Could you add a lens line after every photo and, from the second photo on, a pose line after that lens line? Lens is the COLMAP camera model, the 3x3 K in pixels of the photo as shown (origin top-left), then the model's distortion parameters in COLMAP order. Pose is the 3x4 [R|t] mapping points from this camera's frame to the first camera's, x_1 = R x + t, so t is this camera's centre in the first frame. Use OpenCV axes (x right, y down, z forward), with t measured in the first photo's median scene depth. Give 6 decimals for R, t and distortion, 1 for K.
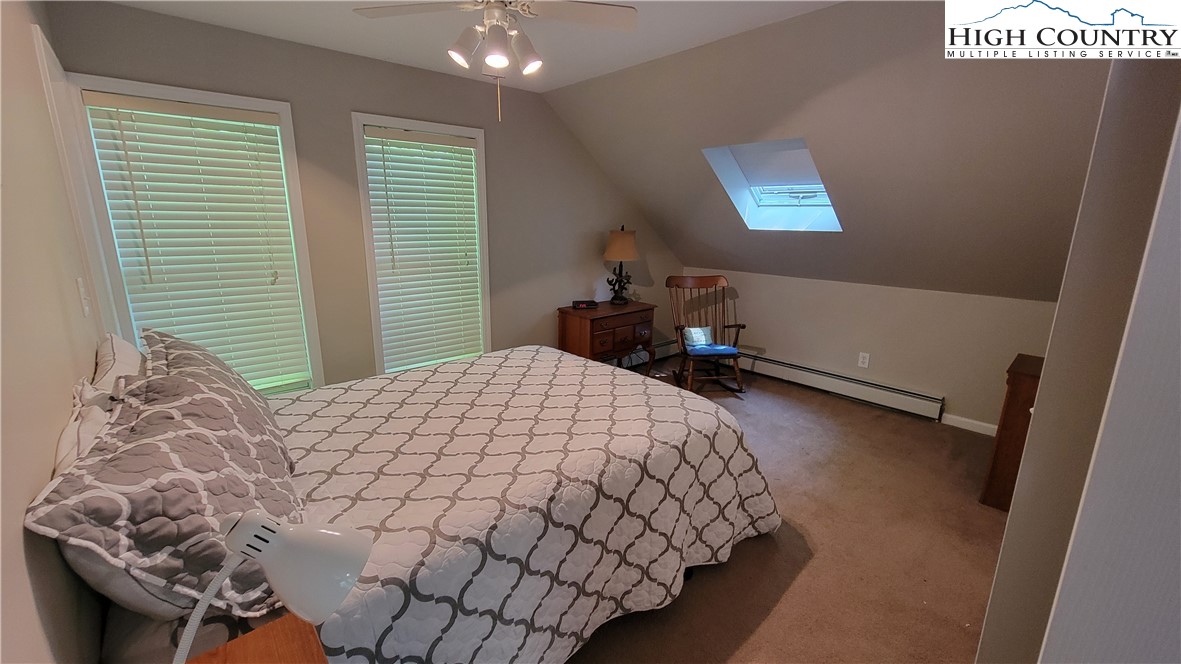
lens RADIAL K [[480.4, 0, 590.5], [0, 480.4, 332.0], [0, 0, 1]] dist [-0.002989, -0.000038]
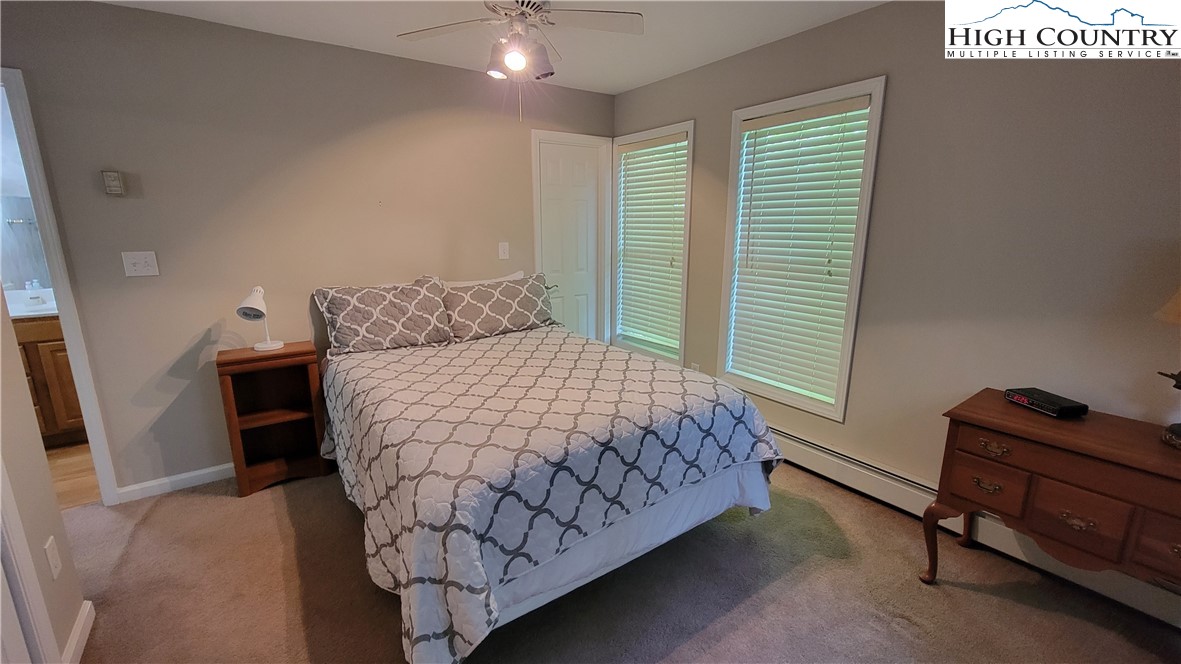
lens RADIAL K [[480.4, 0, 590.5], [0, 480.4, 332.0], [0, 0, 1]] dist [-0.002989, -0.000038]
pose [[-0.113710, 0.210579, -0.970941, 0.641995], [-0.227285, 0.945850, 0.231755, -0.181017], [0.967167, 0.247033, -0.059691, 0.886361]]
